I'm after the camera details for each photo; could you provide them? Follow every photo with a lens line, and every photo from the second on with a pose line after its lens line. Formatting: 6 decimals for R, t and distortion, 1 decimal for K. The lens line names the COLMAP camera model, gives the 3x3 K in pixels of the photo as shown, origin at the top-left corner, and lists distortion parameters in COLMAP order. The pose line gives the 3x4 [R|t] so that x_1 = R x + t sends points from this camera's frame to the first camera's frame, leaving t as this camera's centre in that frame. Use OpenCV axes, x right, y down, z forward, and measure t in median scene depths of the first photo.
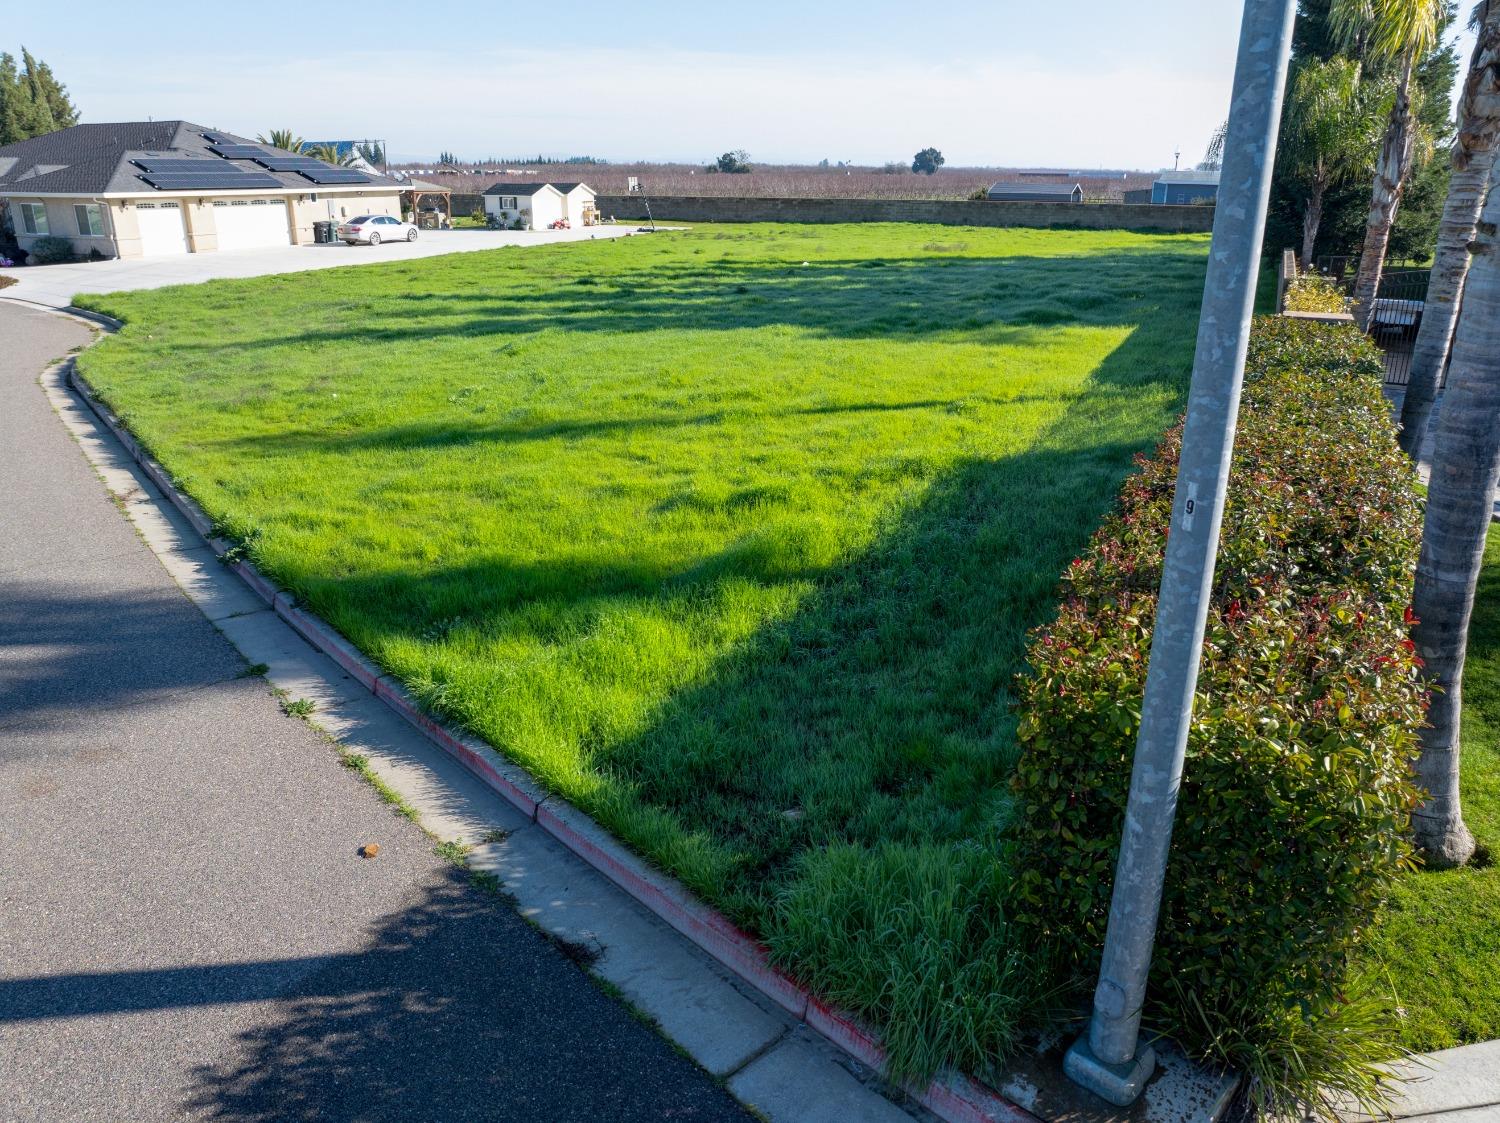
lens RADIAL K [[1060.9, 0, 750.0], [0, 1060.9, 561.5], [0, 0, 1]] dist [-0.053304, 0.023586]
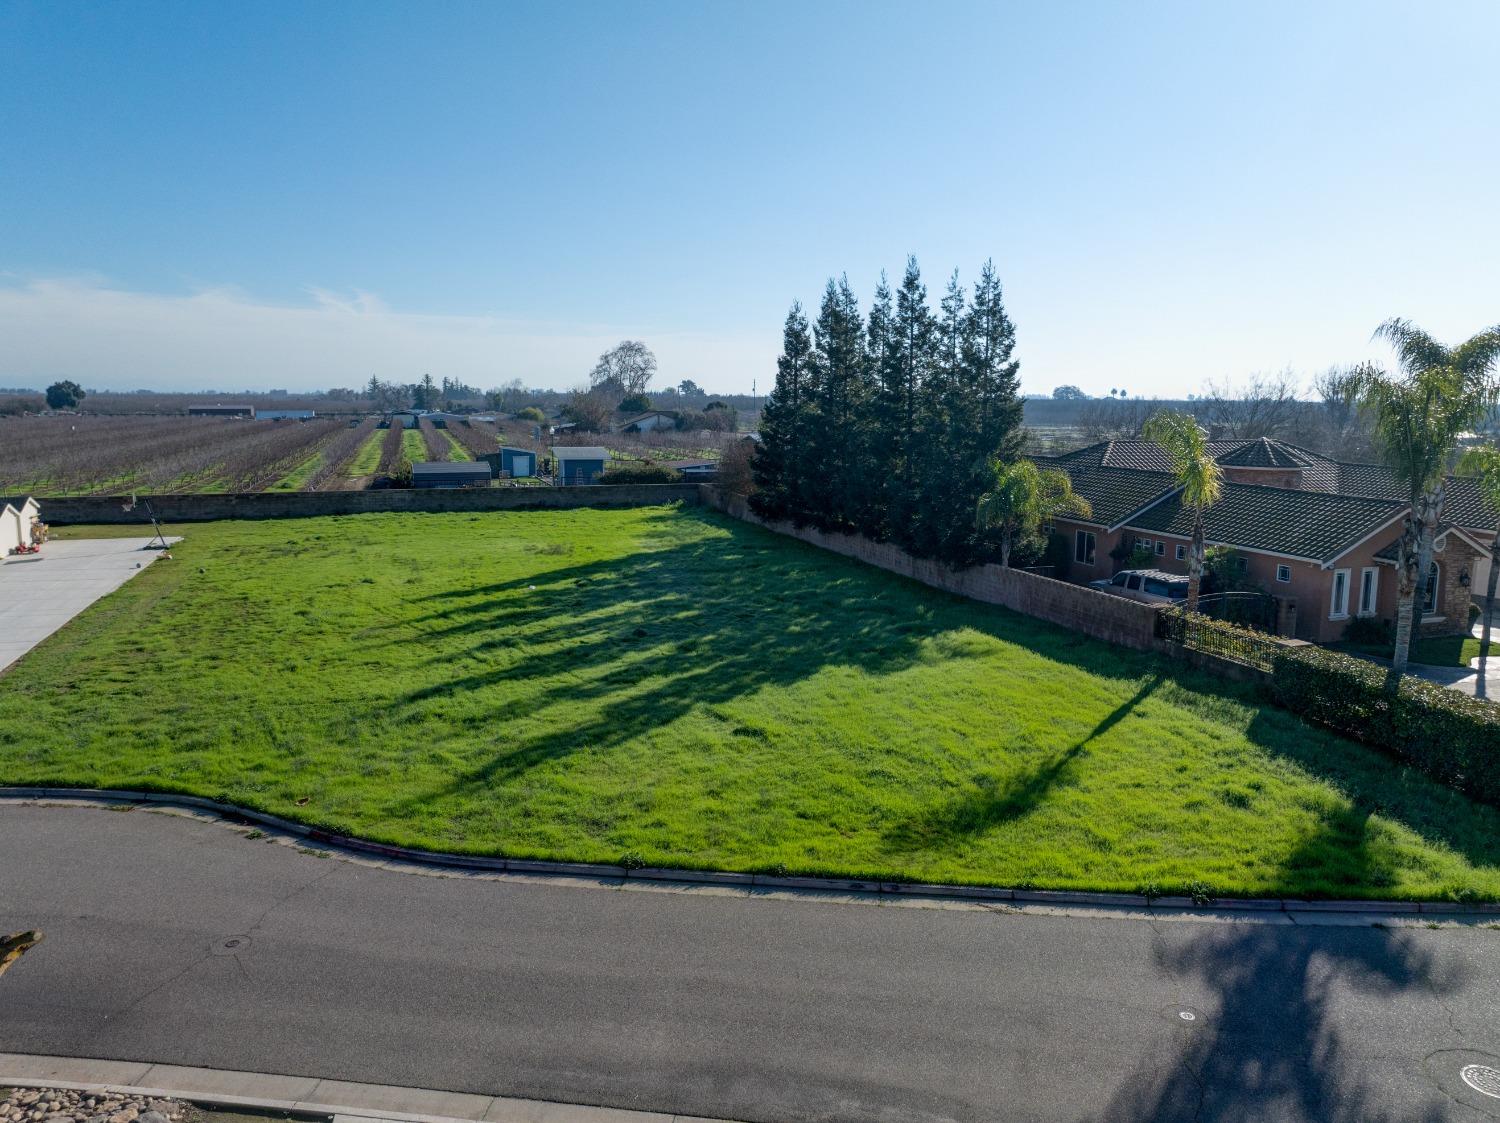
lens RADIAL K [[1060.9, 0, 750.0], [0, 1060.9, 561.5], [0, 0, 1]] dist [-0.053304, 0.023586]
pose [[0.707910, -0.107833, 0.698023, -2.121134], [0.240864, 0.965892, -0.095062, -0.547285], [-0.663964, 0.235423, 0.709738, 0.152627]]
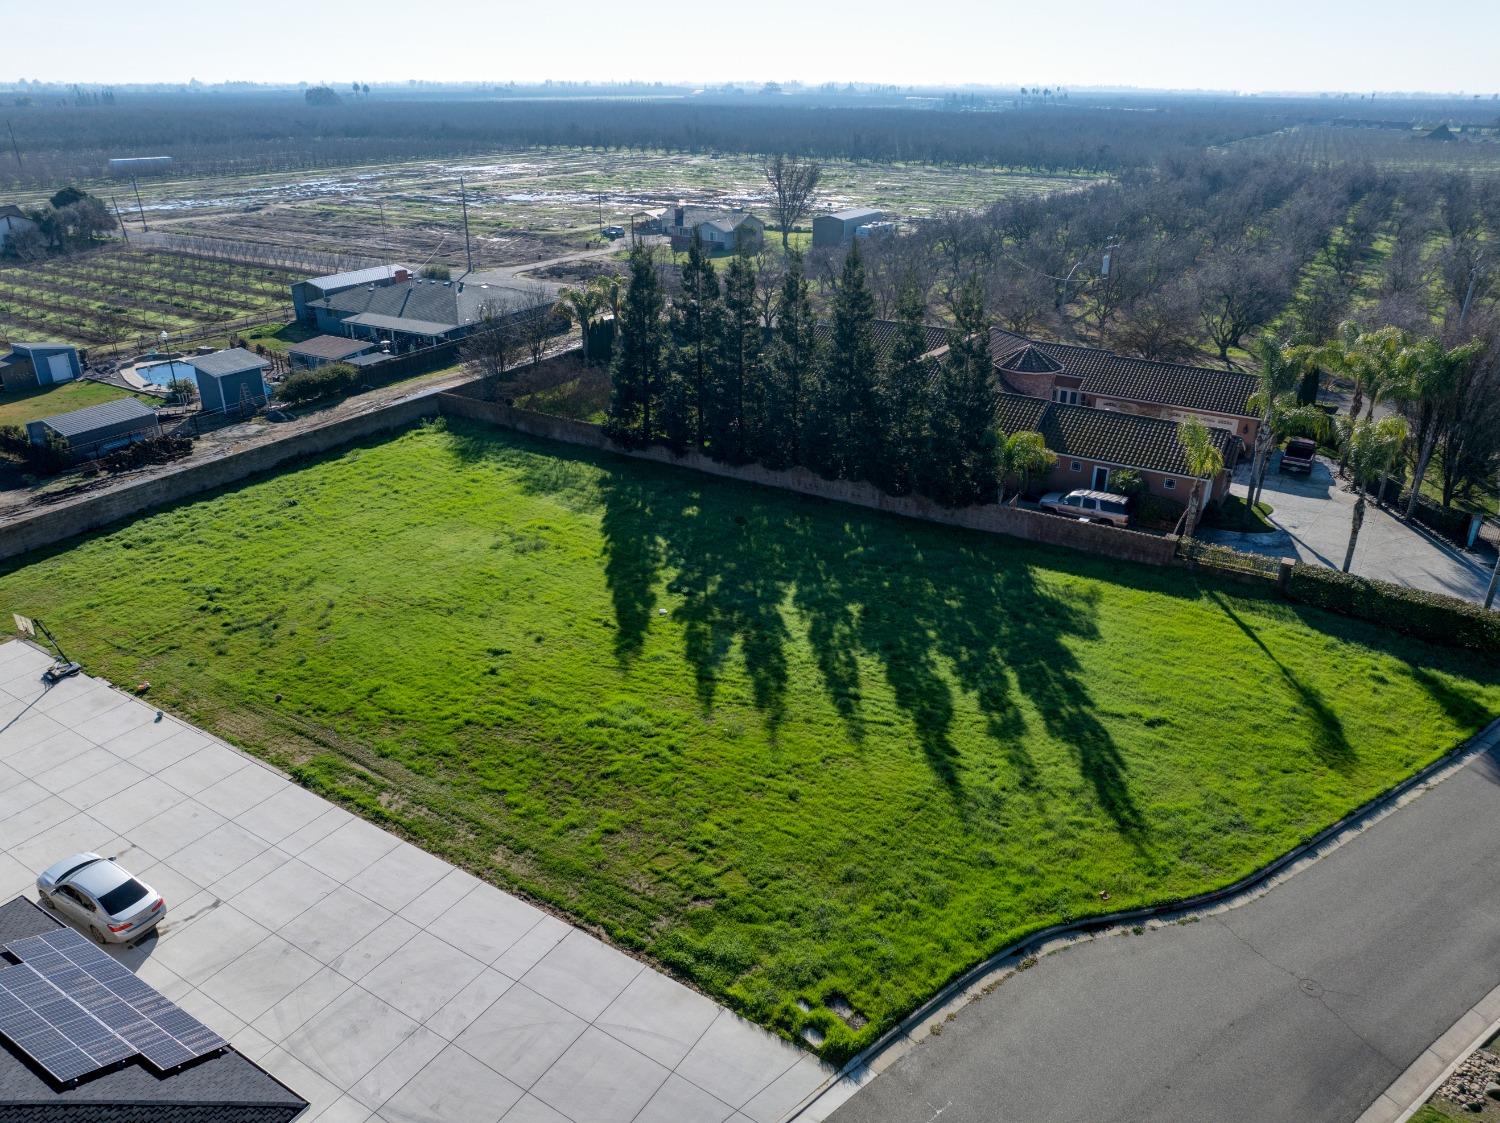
lens RADIAL K [[1060.9, 0, 750.0], [0, 1060.9, 561.5], [0, 0, 1]] dist [-0.053304, 0.023586]
pose [[0.092039, -0.419915, 0.902884, -3.759032], [0.339418, 0.865661, 0.368004, -2.778772], [-0.936122, 0.272584, 0.222201, 2.344555]]
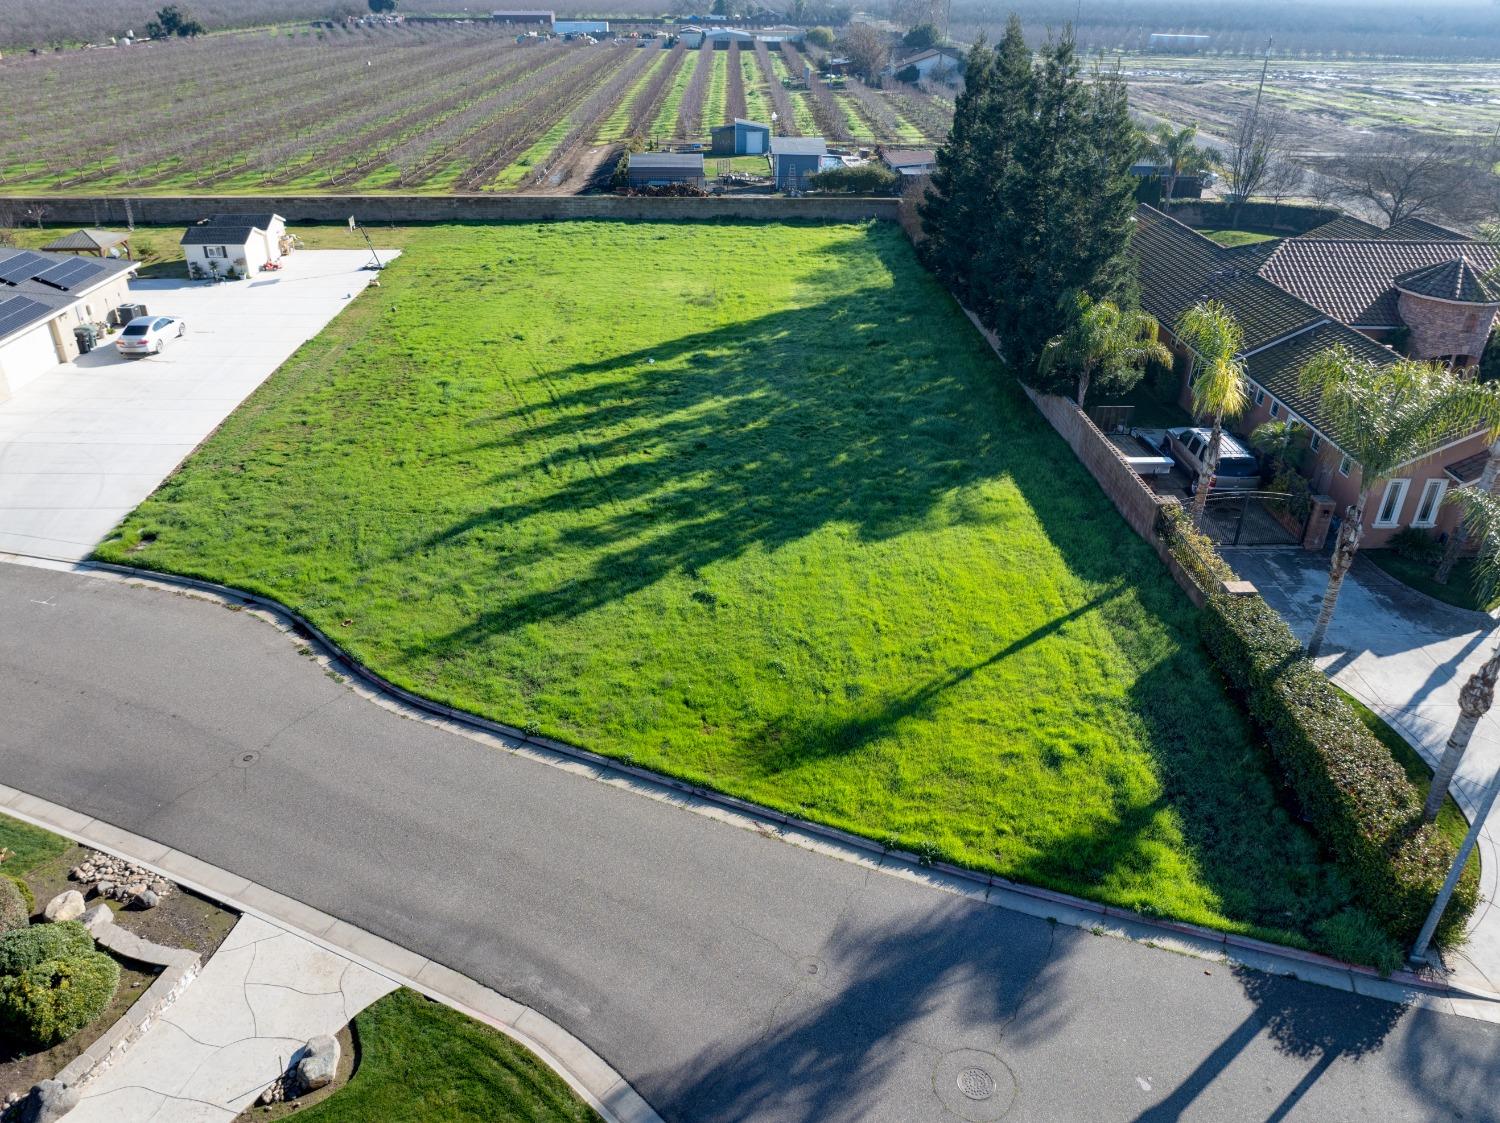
lens RADIAL K [[1062.7, 0, 750.0], [0, 1062.7, 561.5], [0, 0, 1]] dist [-0.036684, -0.003012]
pose [[0.882377, -0.223838, 0.413894, -1.532798], [0.154809, 0.968736, 0.193867, -1.038619], [-0.444349, -0.106990, 0.889442, -0.648946]]
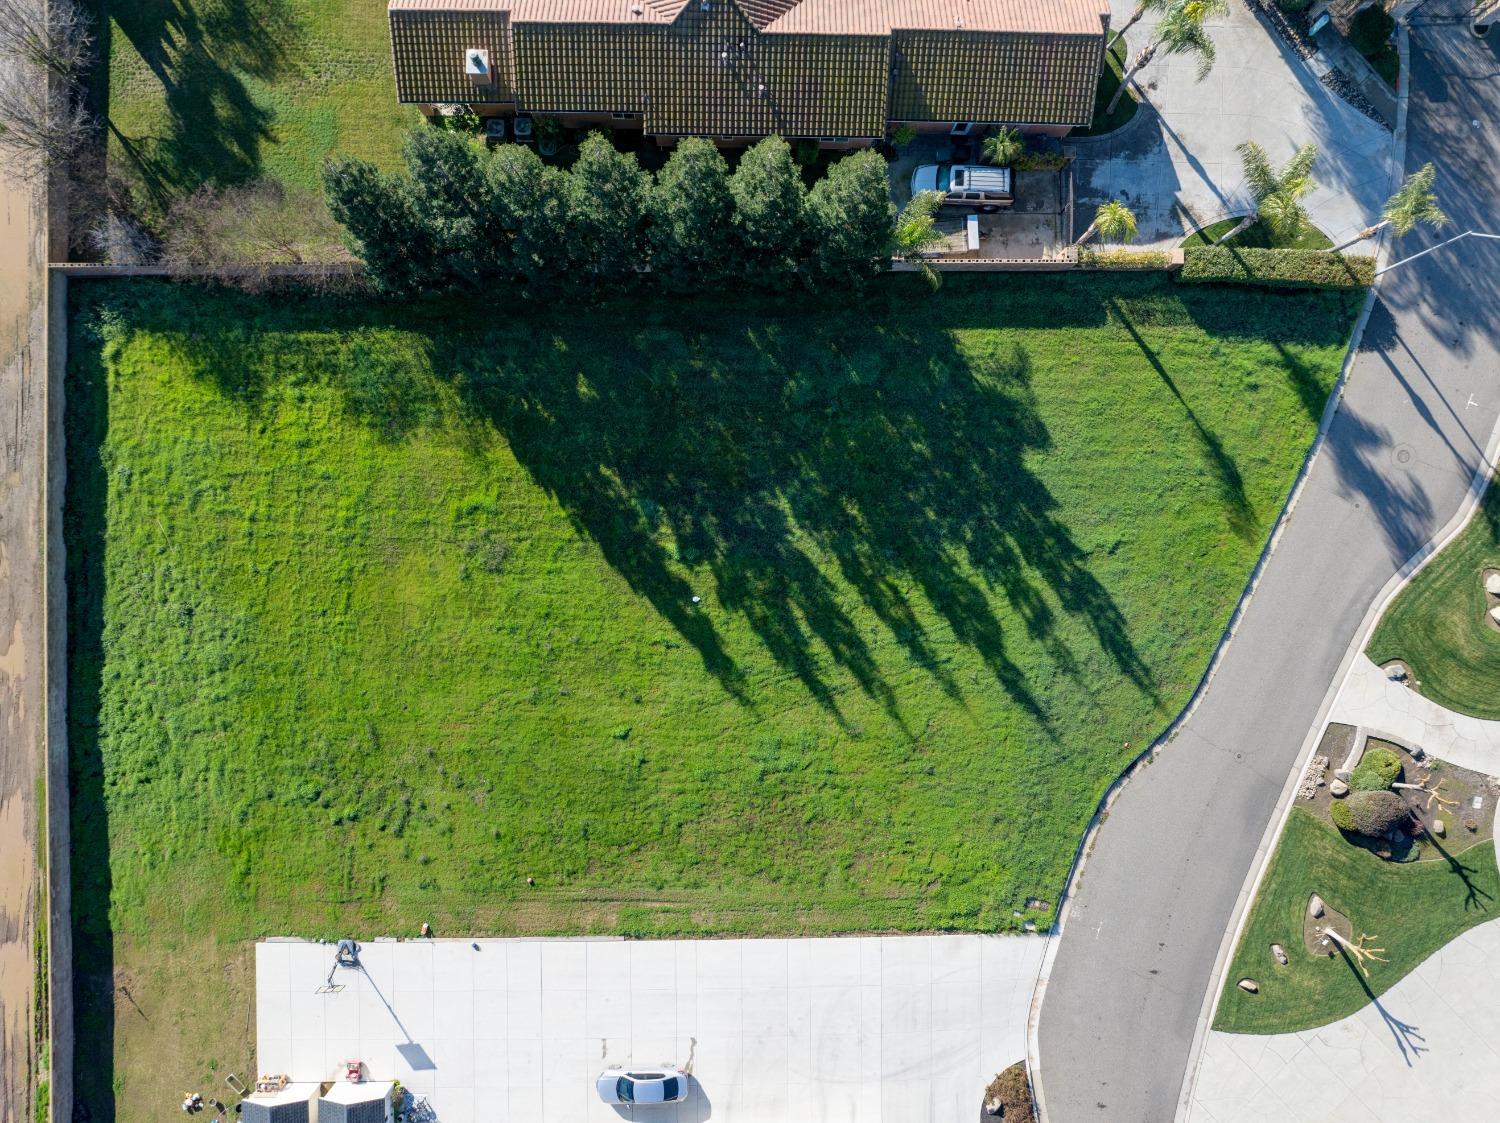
lens RADIAL K [[1060.9, 0, 750.0], [0, 1060.9, 561.5], [0, 0, 1]] dist [-0.053304, 0.023586]
pose [[-0.445686, -0.895111, -0.011862, 0.313113], [0.289839, -0.156826, 0.944139, -5.664692], [-0.846969, 0.417352, 0.329333, 1.827215]]
